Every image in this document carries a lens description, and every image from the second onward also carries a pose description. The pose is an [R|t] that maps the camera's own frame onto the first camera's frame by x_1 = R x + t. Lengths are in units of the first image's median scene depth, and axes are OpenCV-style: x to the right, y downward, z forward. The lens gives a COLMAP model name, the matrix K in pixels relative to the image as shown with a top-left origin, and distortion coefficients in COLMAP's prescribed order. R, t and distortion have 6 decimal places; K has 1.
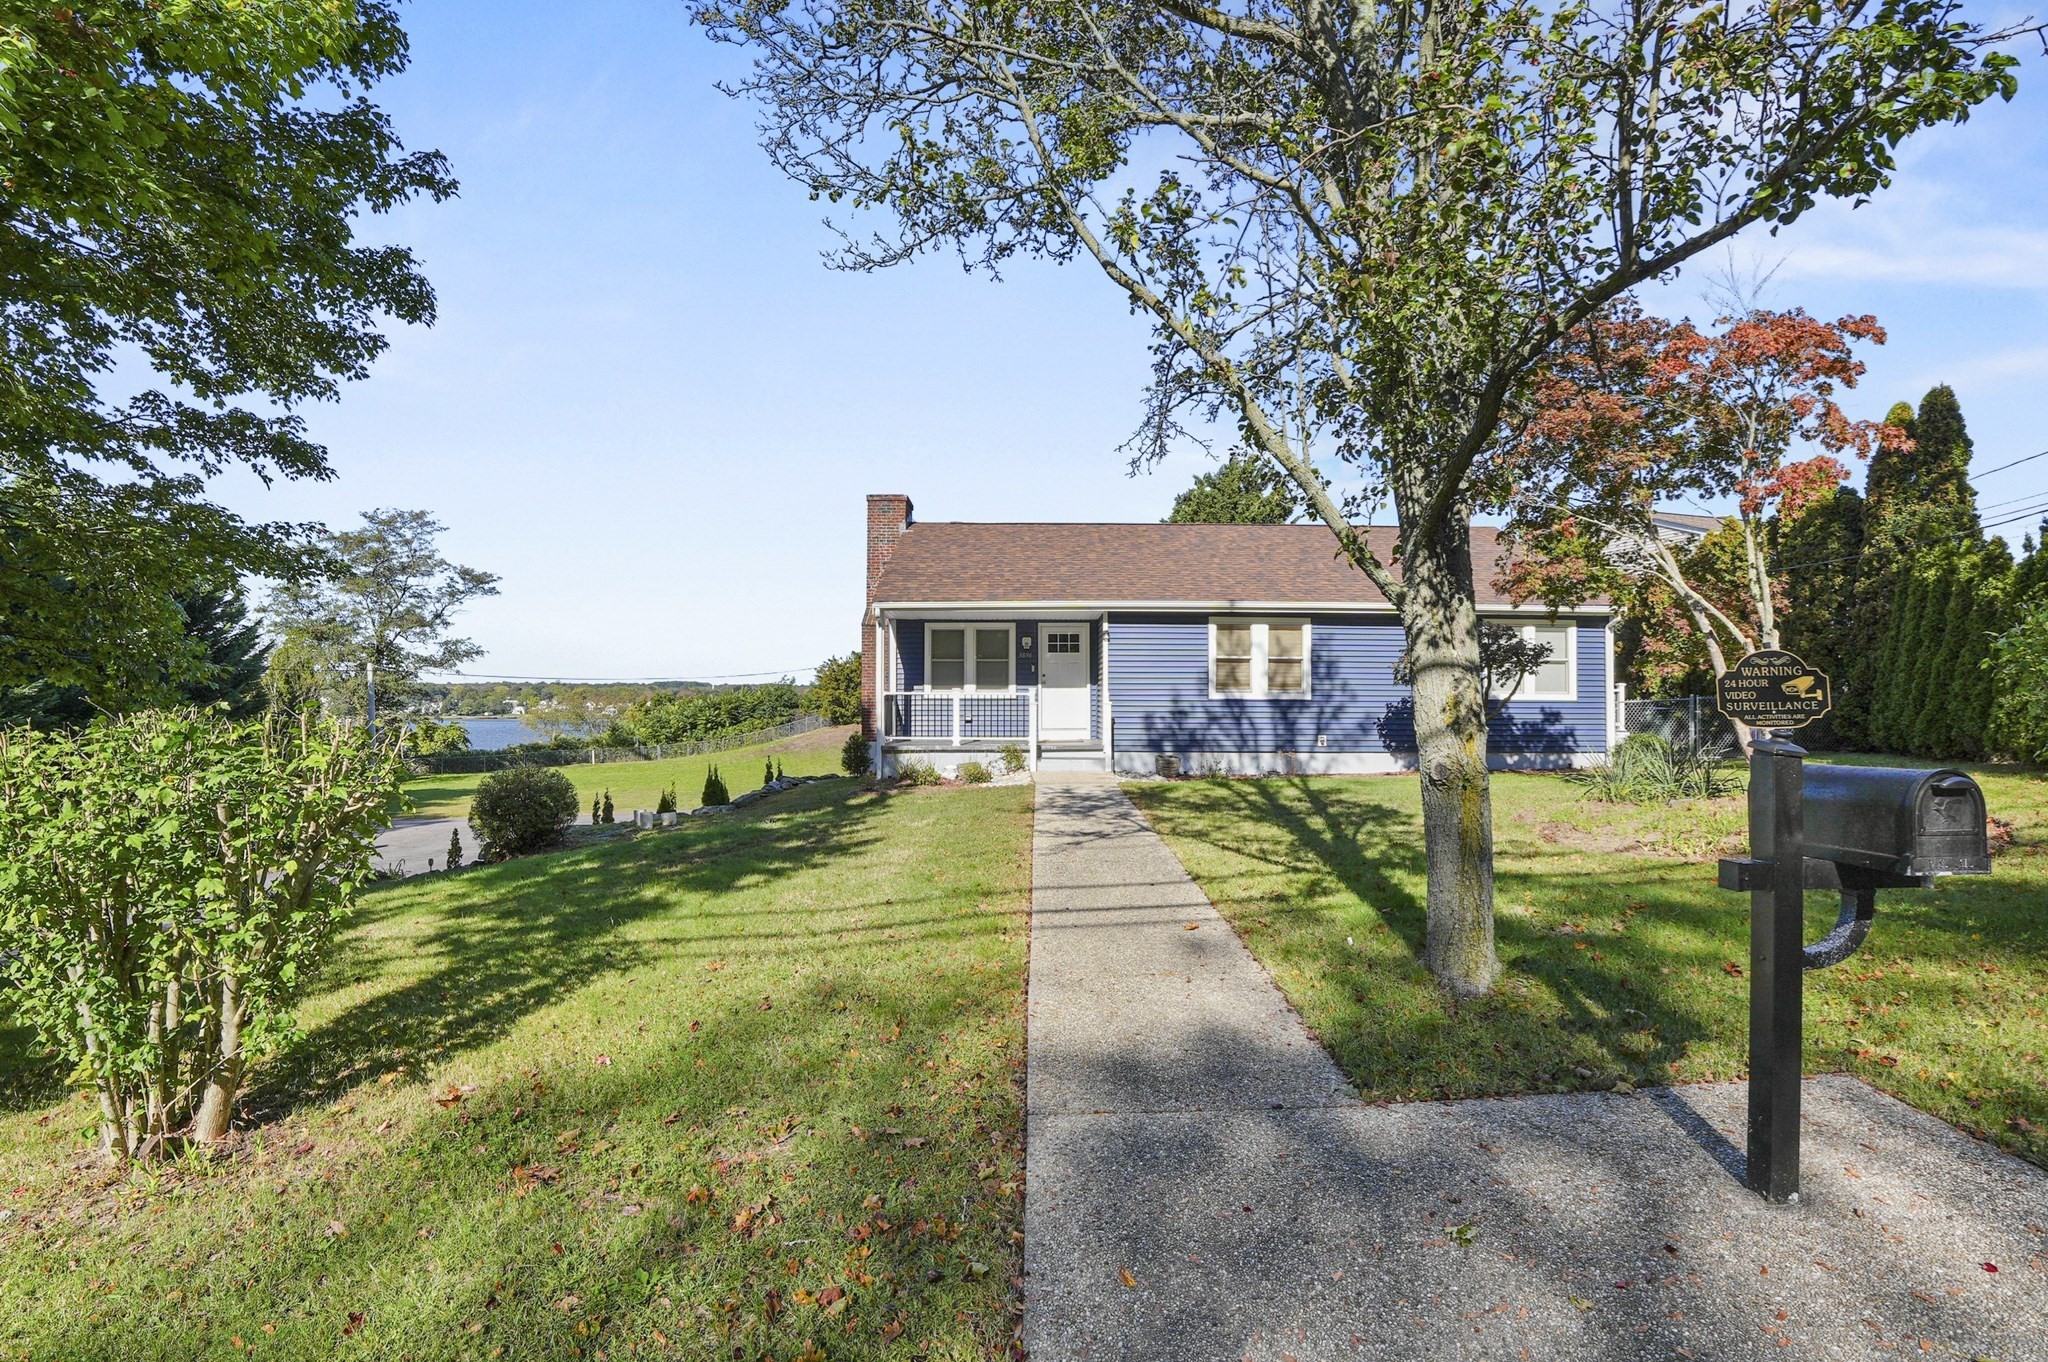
lens RADIAL K [[984.3, 0, 1026.8], [0, 984.3, 713.7], [0, 0, 1]] dist [-0.025963, 0.000032]
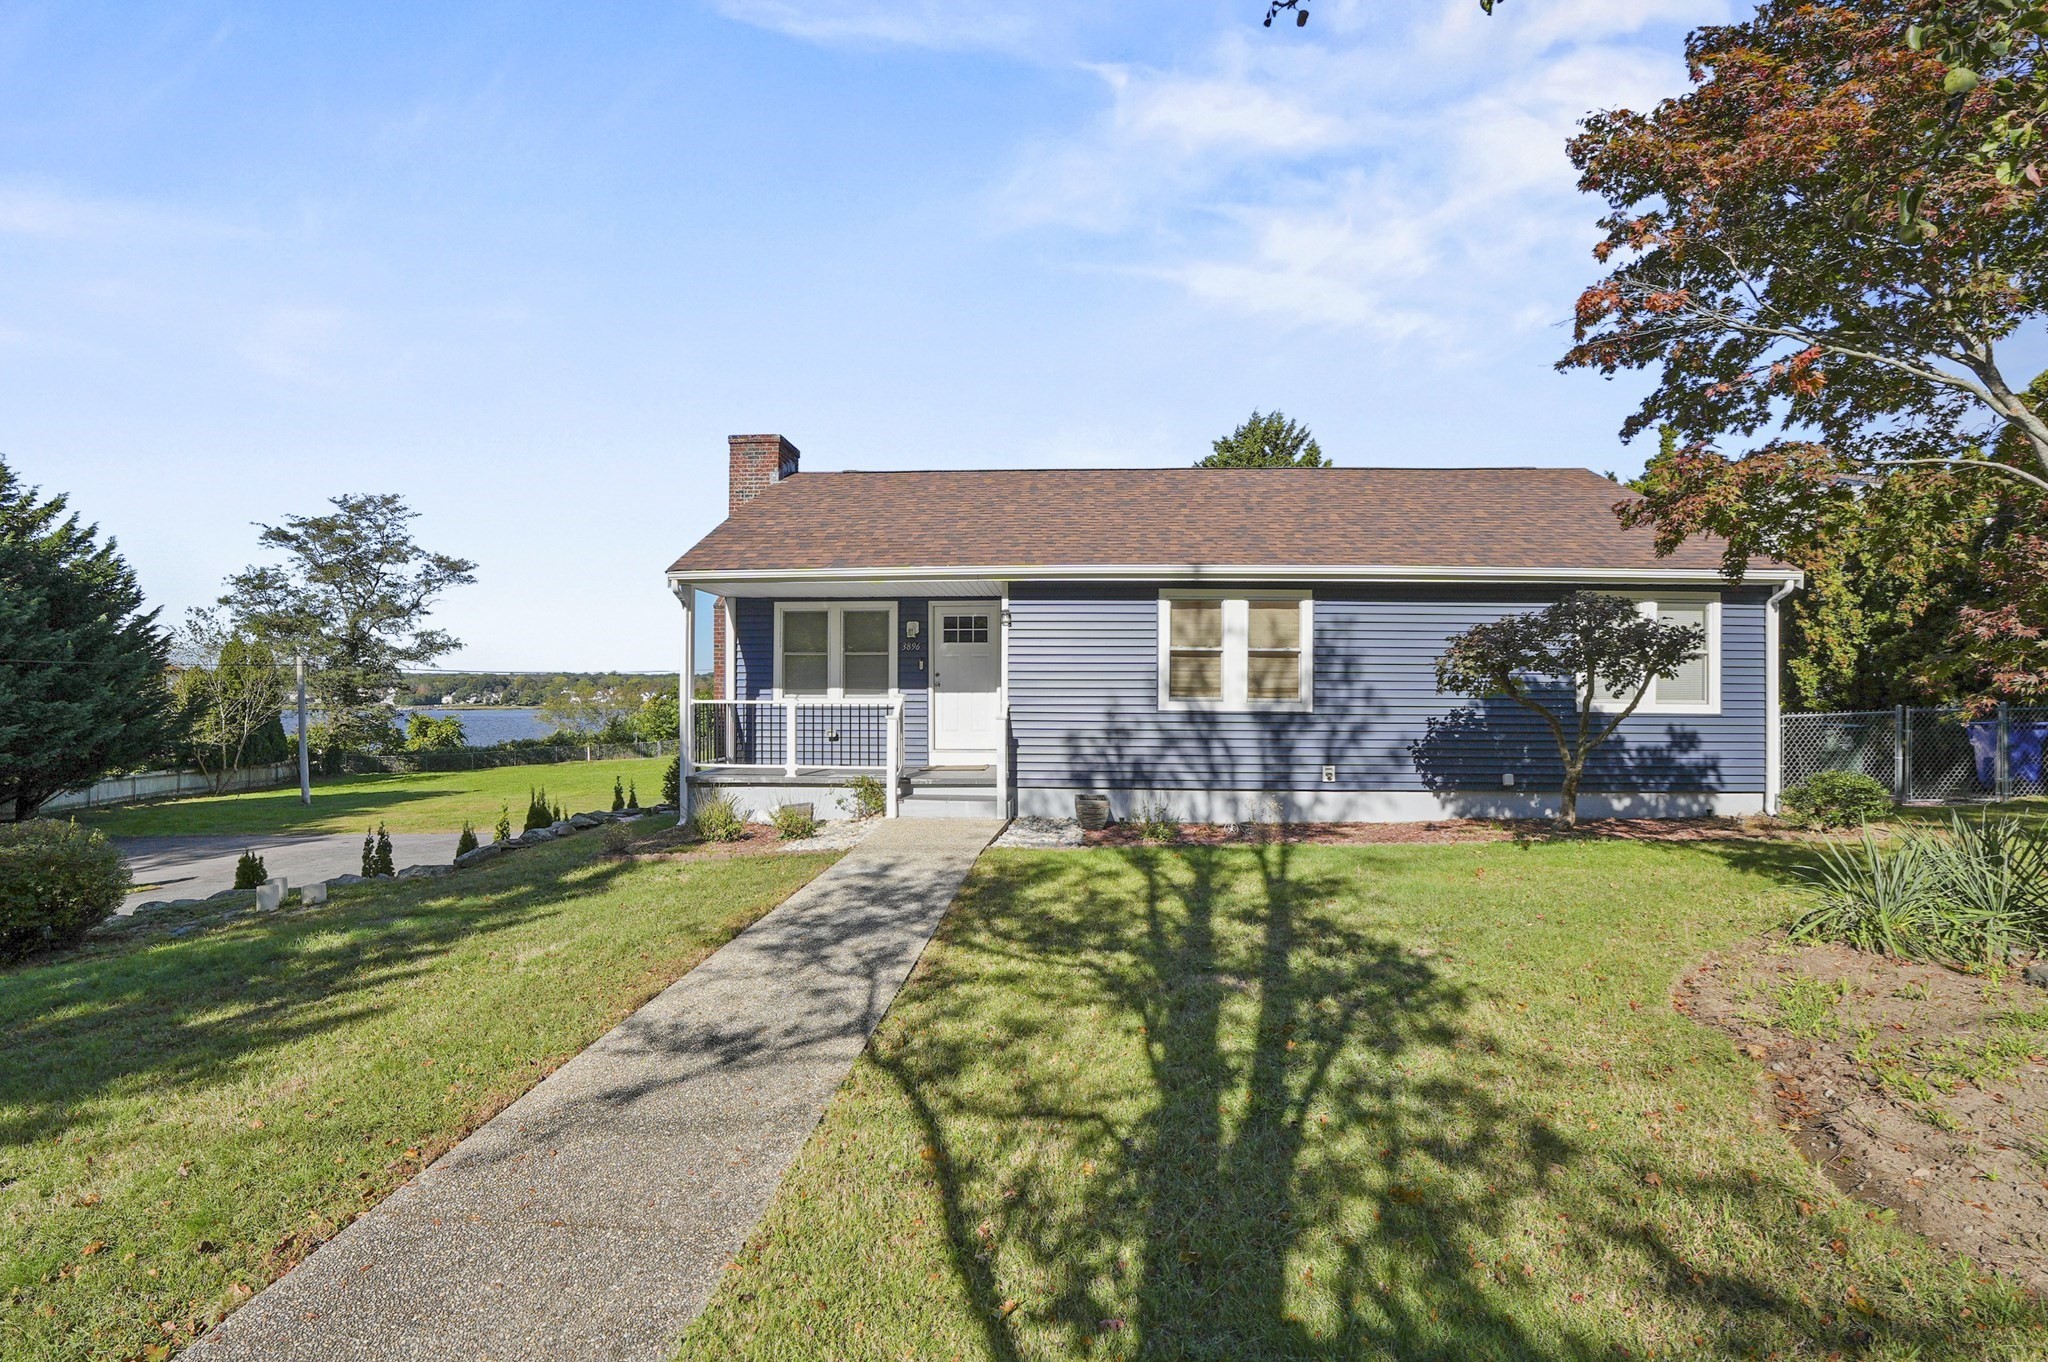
lens RADIAL K [[976.6, 0, 1024.0], [0, 976.6, 681.0], [0, 0, 1]] dist [-0.046919, 0.000095]
pose [[0.998396, 0.000711, -0.056620, 0.125087], [-0.002067, 0.999712, -0.023900, -0.019044], [0.056587, 0.023978, 0.998110, 0.319571]]
